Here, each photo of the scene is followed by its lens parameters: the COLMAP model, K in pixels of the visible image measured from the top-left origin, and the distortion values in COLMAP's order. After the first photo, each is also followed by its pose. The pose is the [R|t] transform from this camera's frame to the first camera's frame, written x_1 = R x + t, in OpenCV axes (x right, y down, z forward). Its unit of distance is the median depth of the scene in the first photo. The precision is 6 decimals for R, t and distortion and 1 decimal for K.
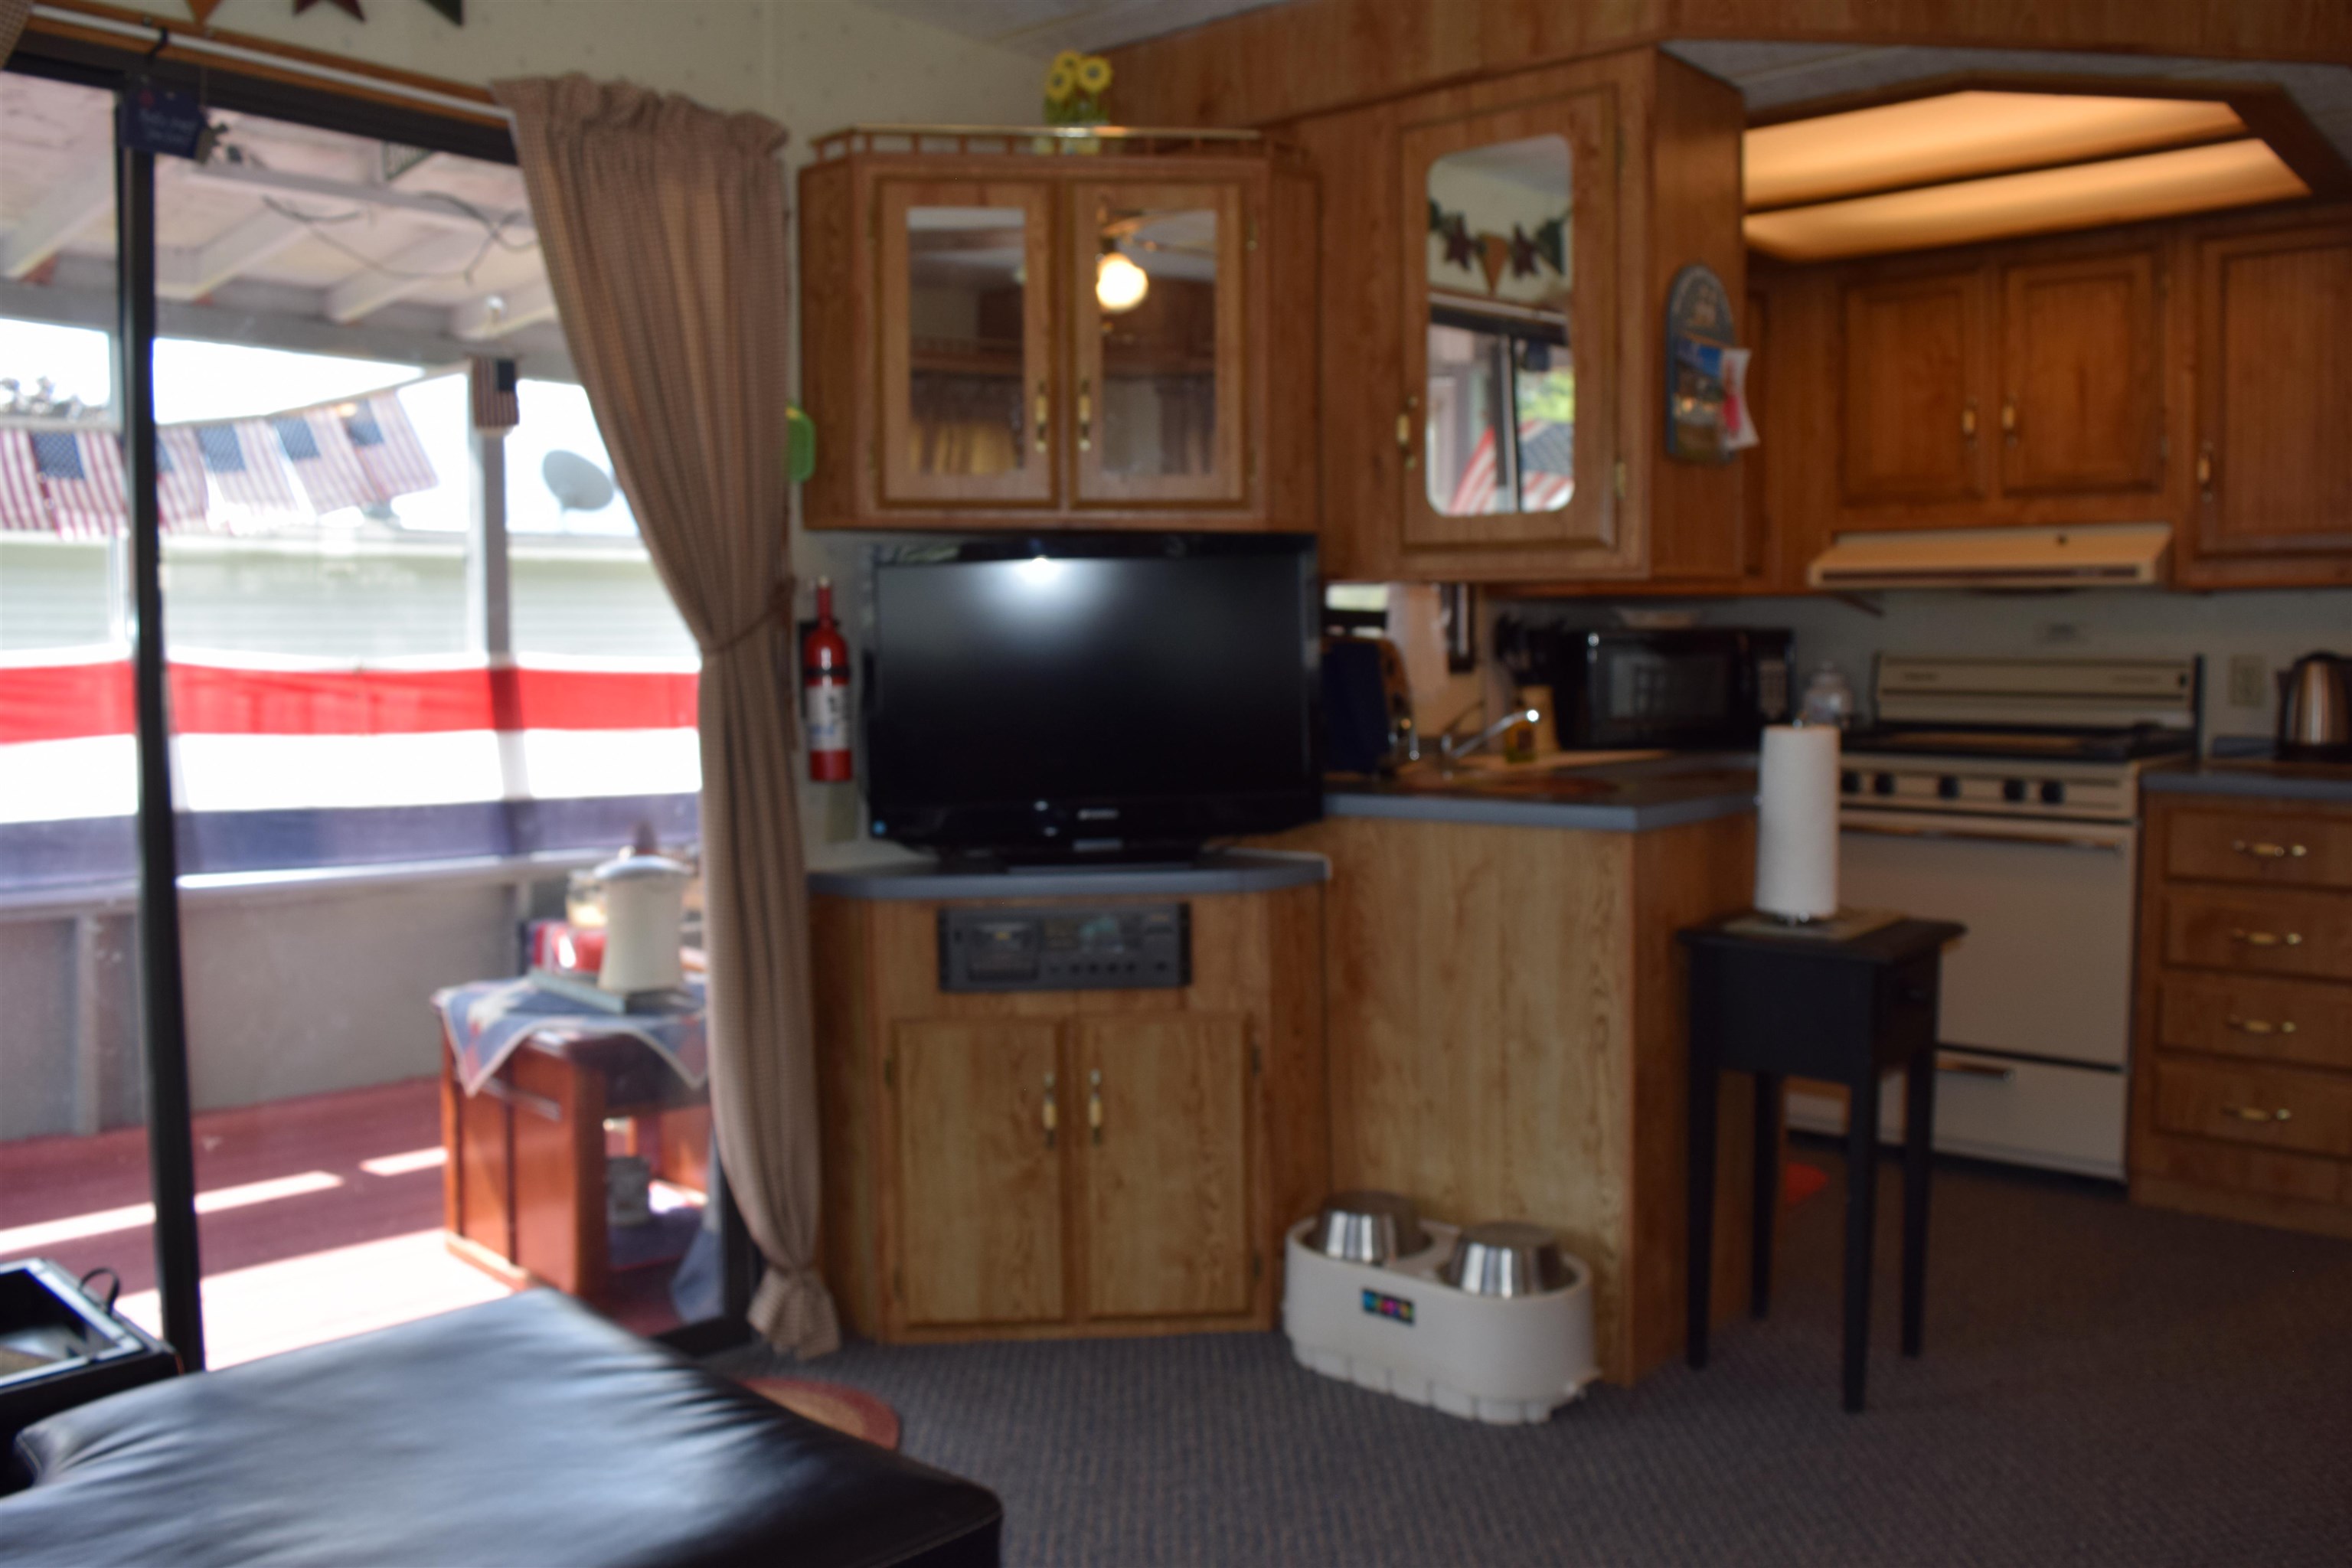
lens RADIAL K [[1823.3, 0, 1180.6], [0, 1823.3, 757.1], [0, 0, 1]] dist [-0.097517, 0.028782]
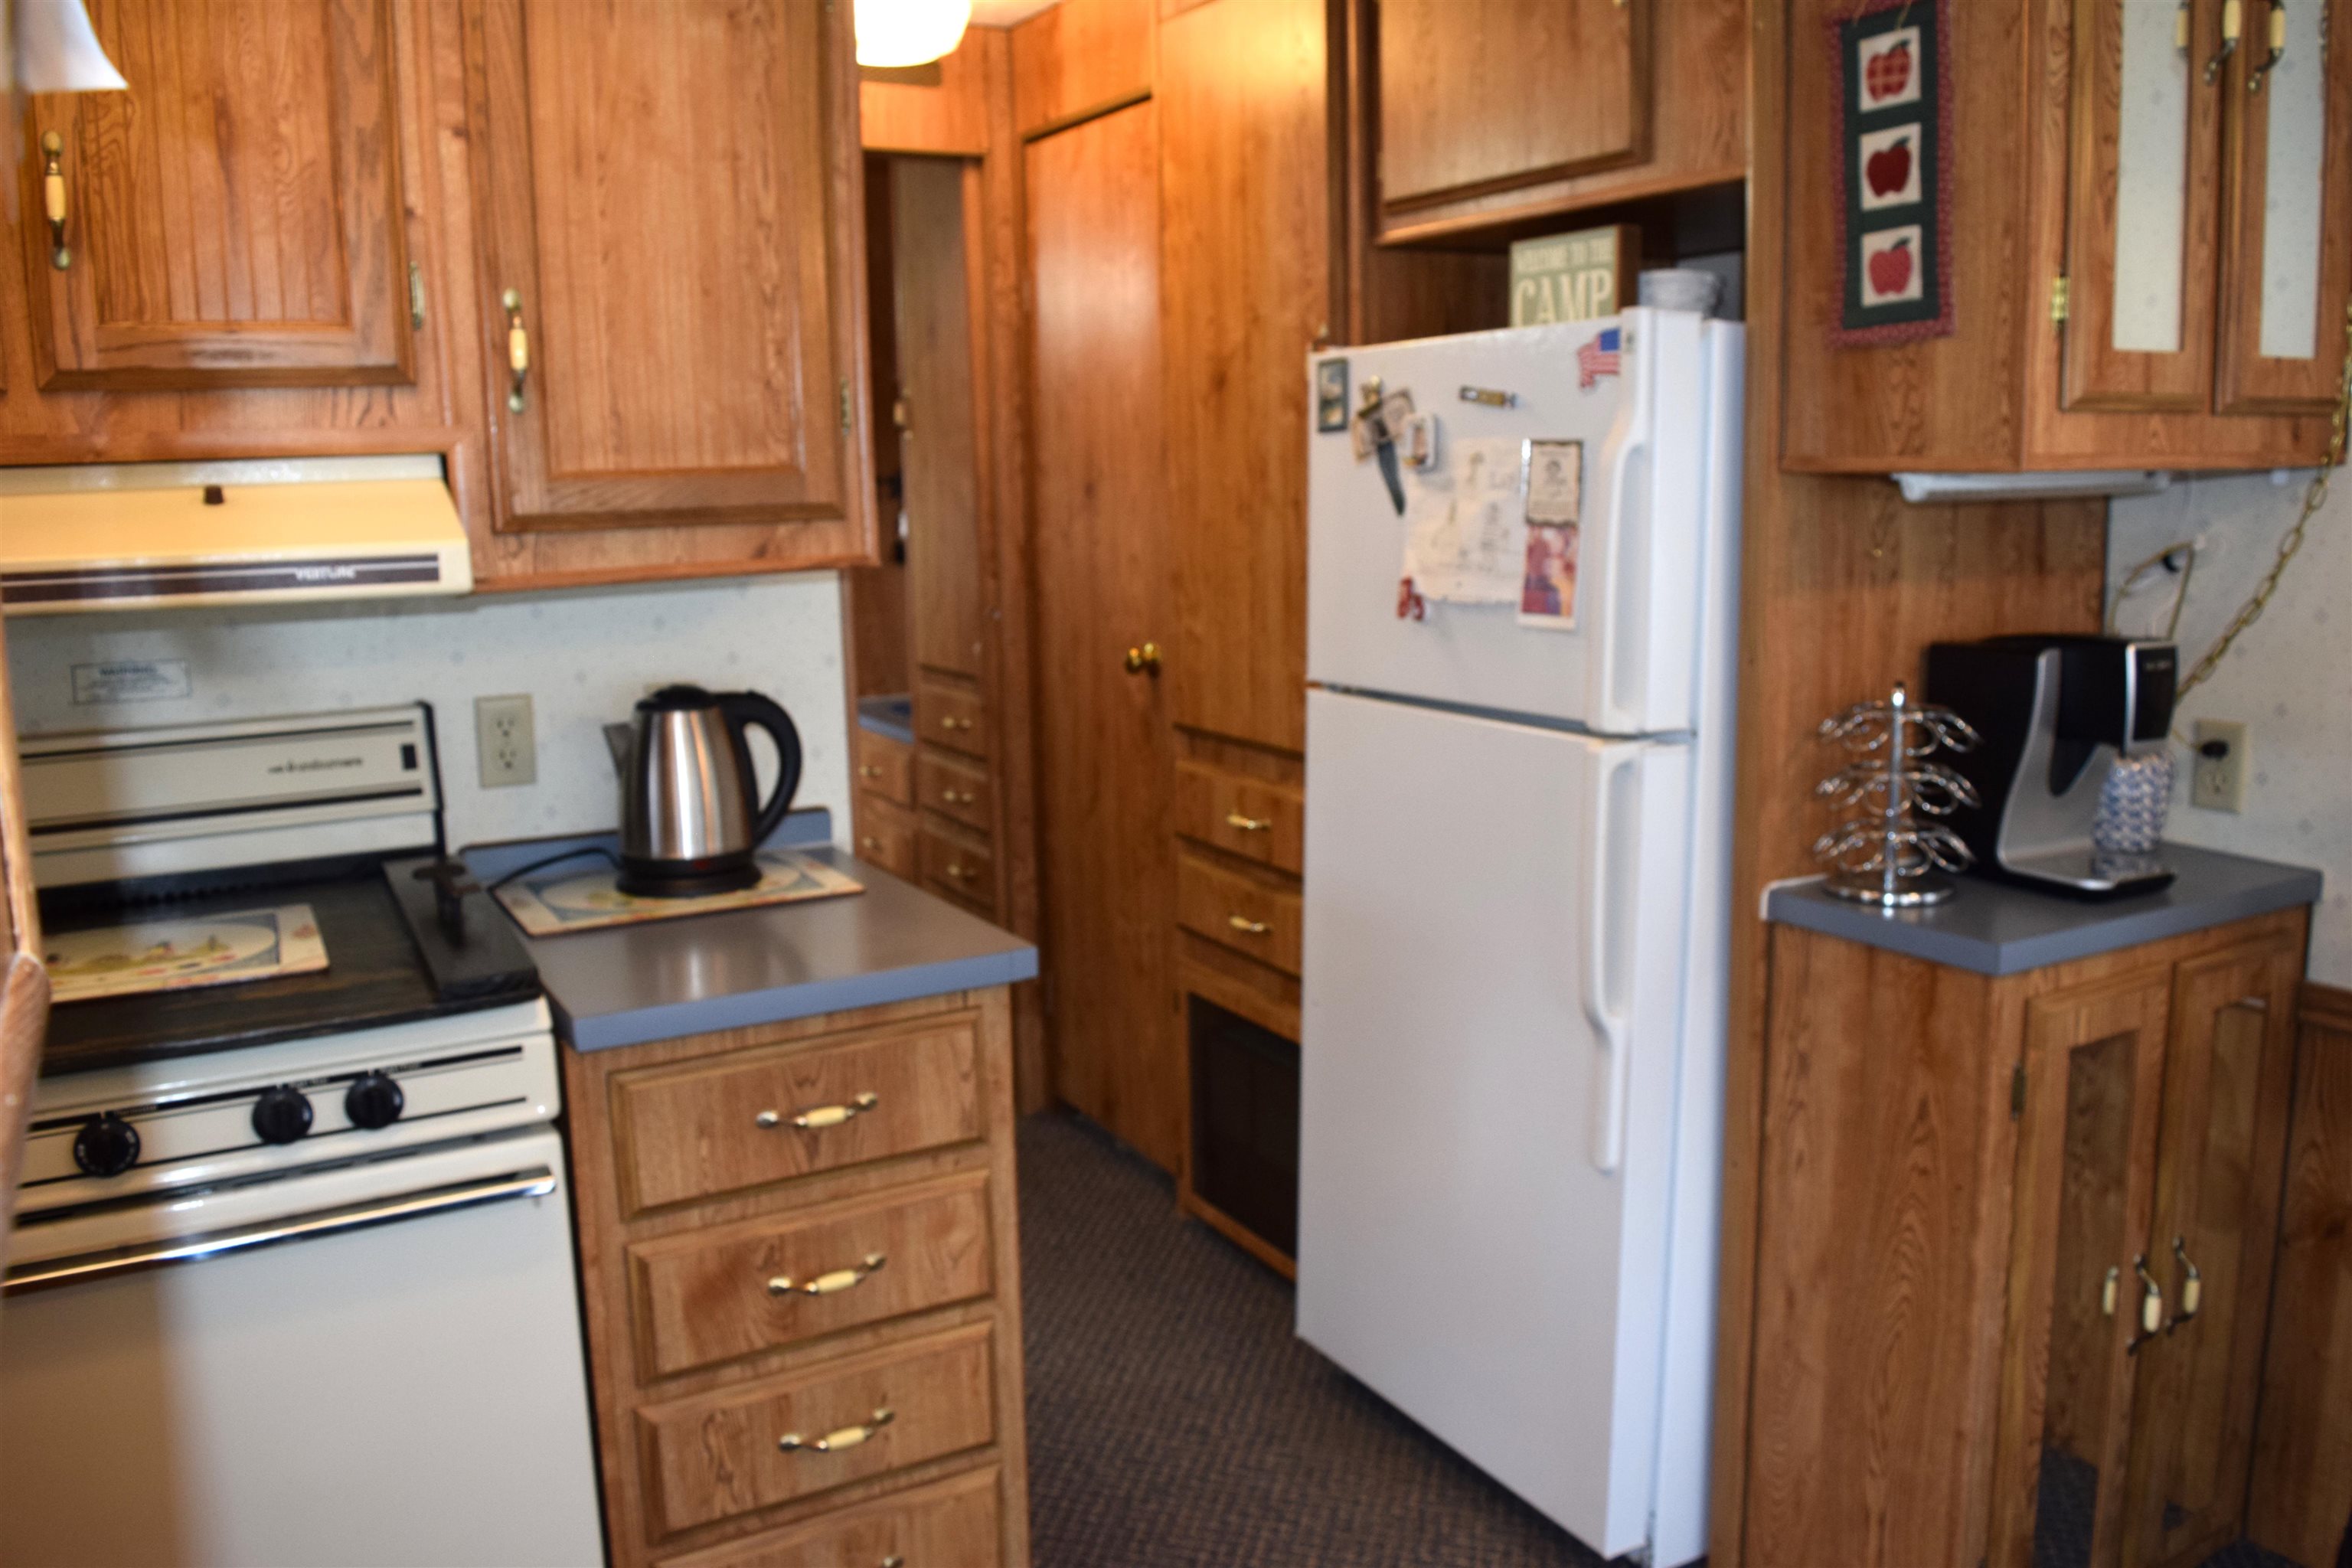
lens RADIAL K [[1823.3, 0, 1180.6], [0, 1823.3, 757.1], [0, 0, 1]] dist [-0.097517, 0.028782]
pose [[0.314171, -0.152407, 0.937053, 0.197384], [0.082361, 0.987684, 0.133028, -0.125385], [-0.945787, 0.035384, 0.322854, 0.826529]]
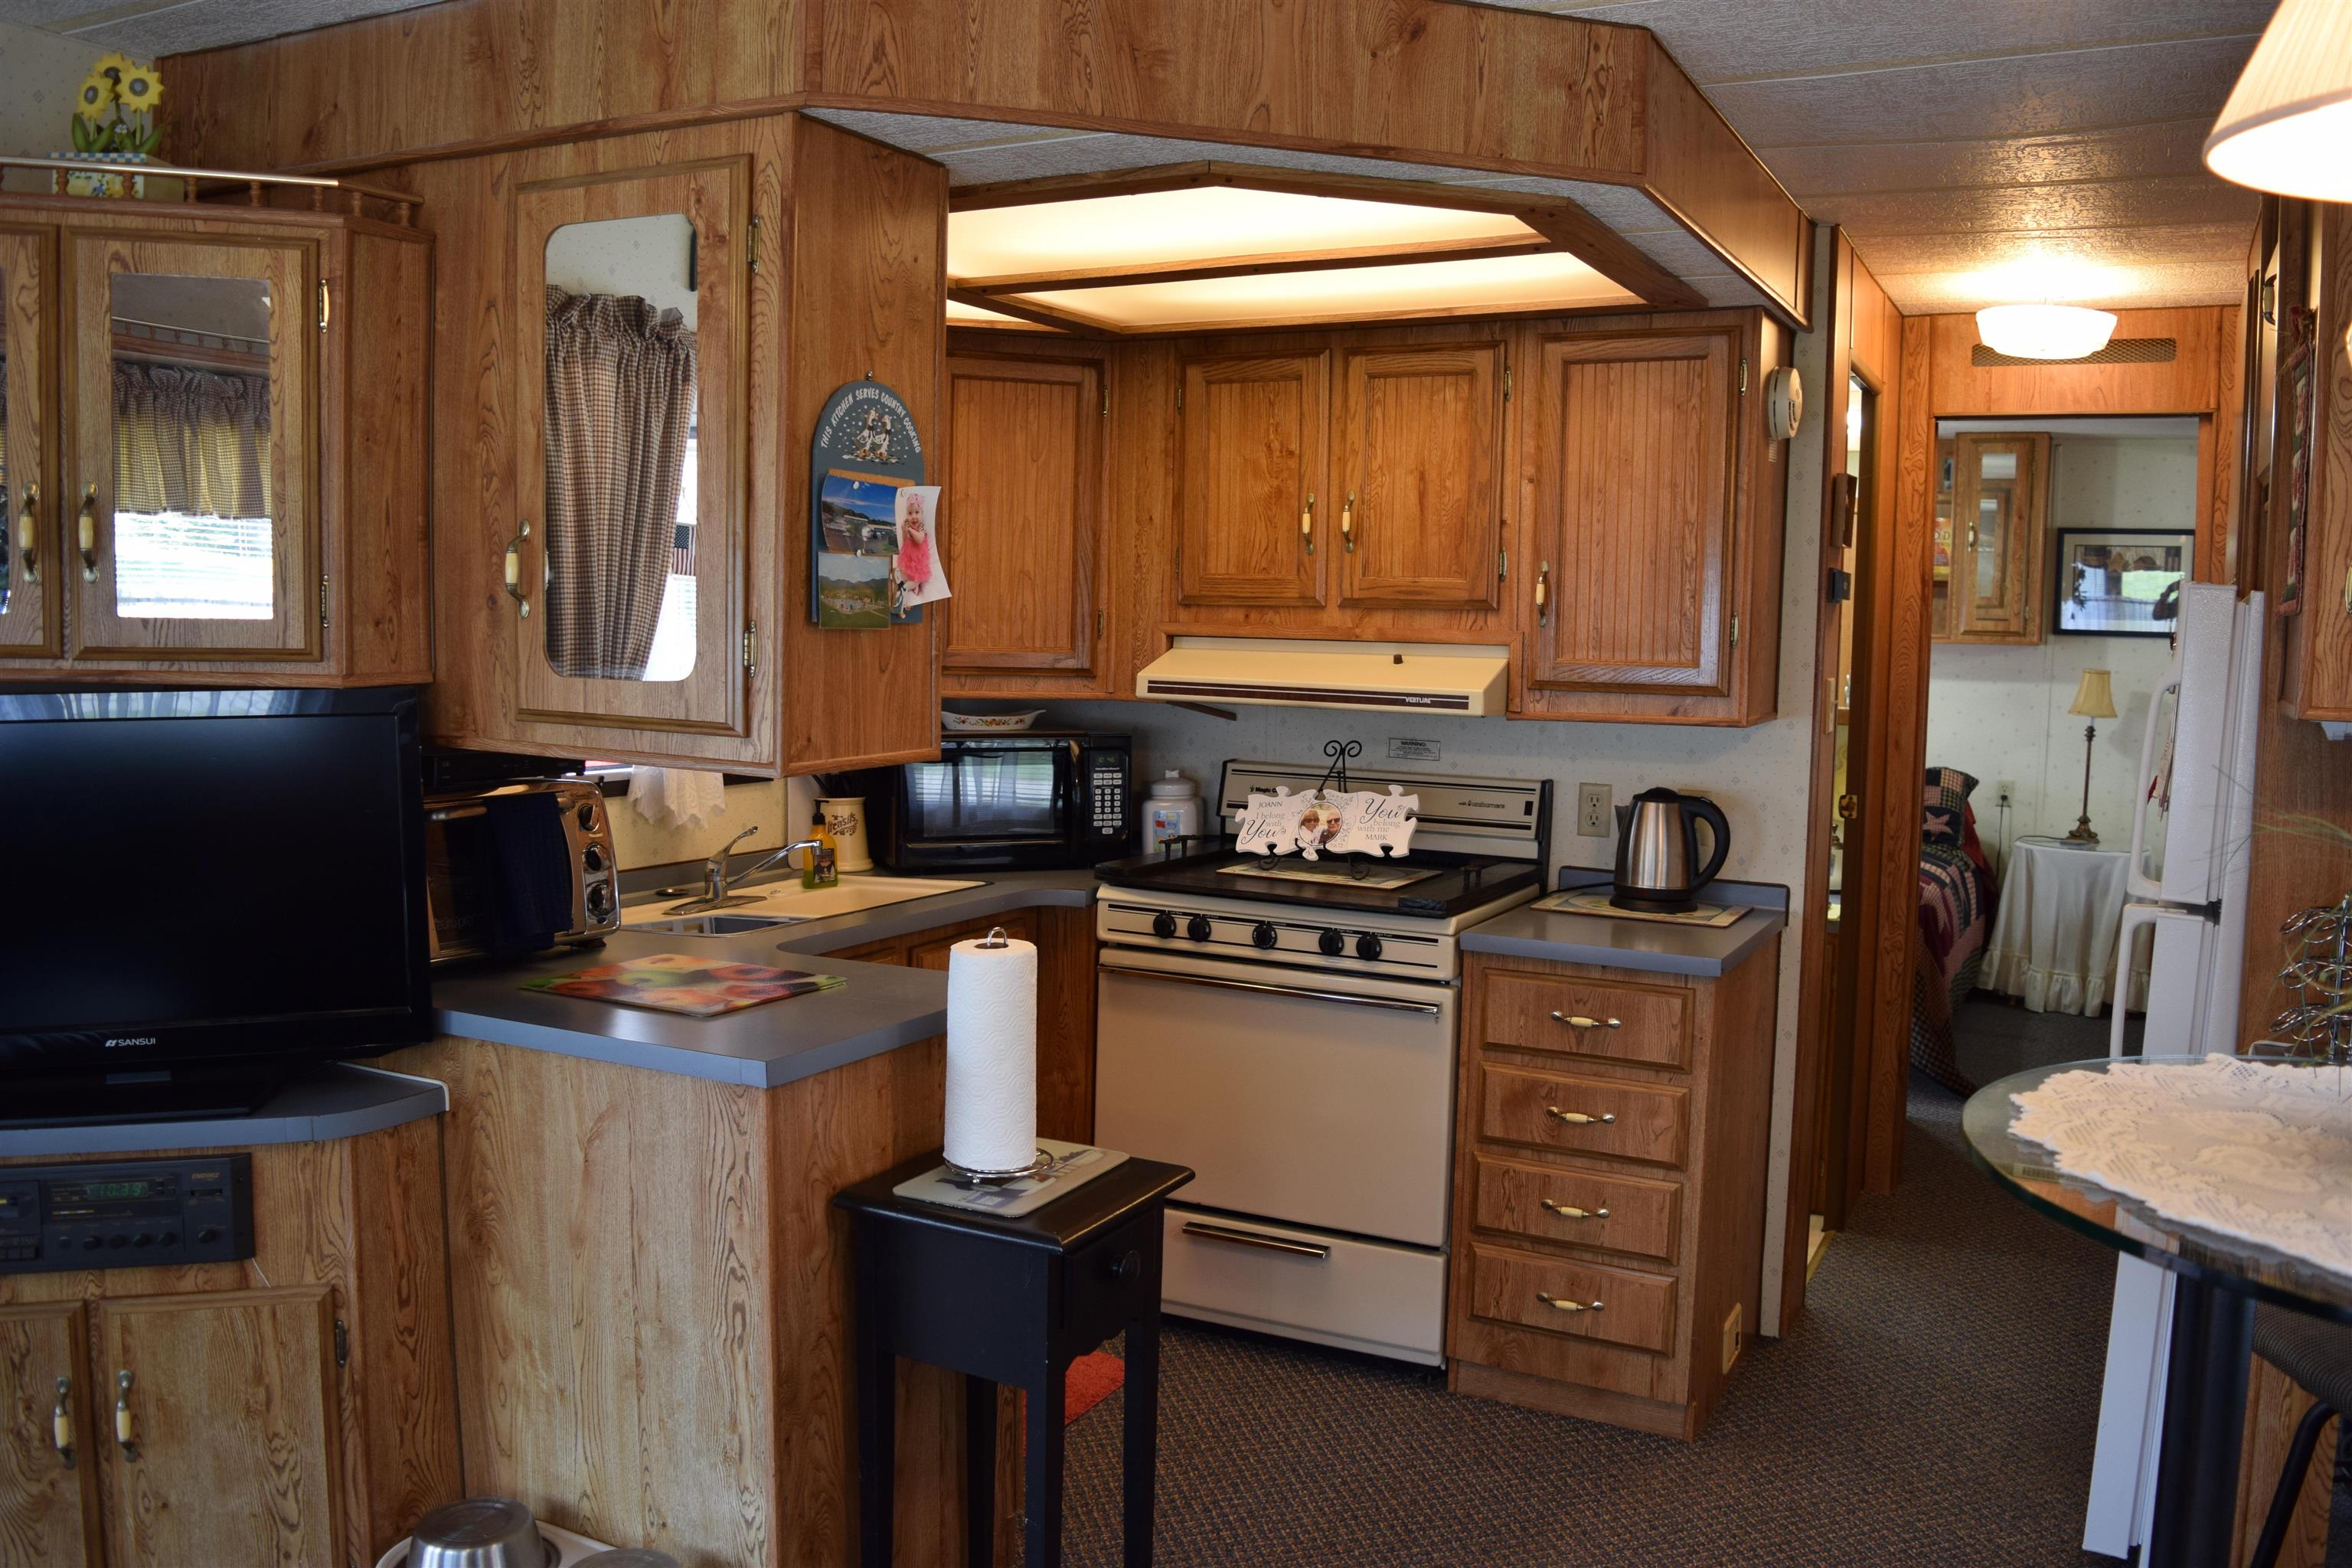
lens RADIAL K [[1844.5, 0, 1175.0], [0, 1844.5, 757.6], [0, 0, 1]] dist [-0.093466, 0.019568]
pose [[0.970351, 0.008321, 0.241556, 0.203562], [-0.011357, 0.999873, 0.011176, -0.104734], [-0.241432, -0.013588, 0.970322, 0.146184]]
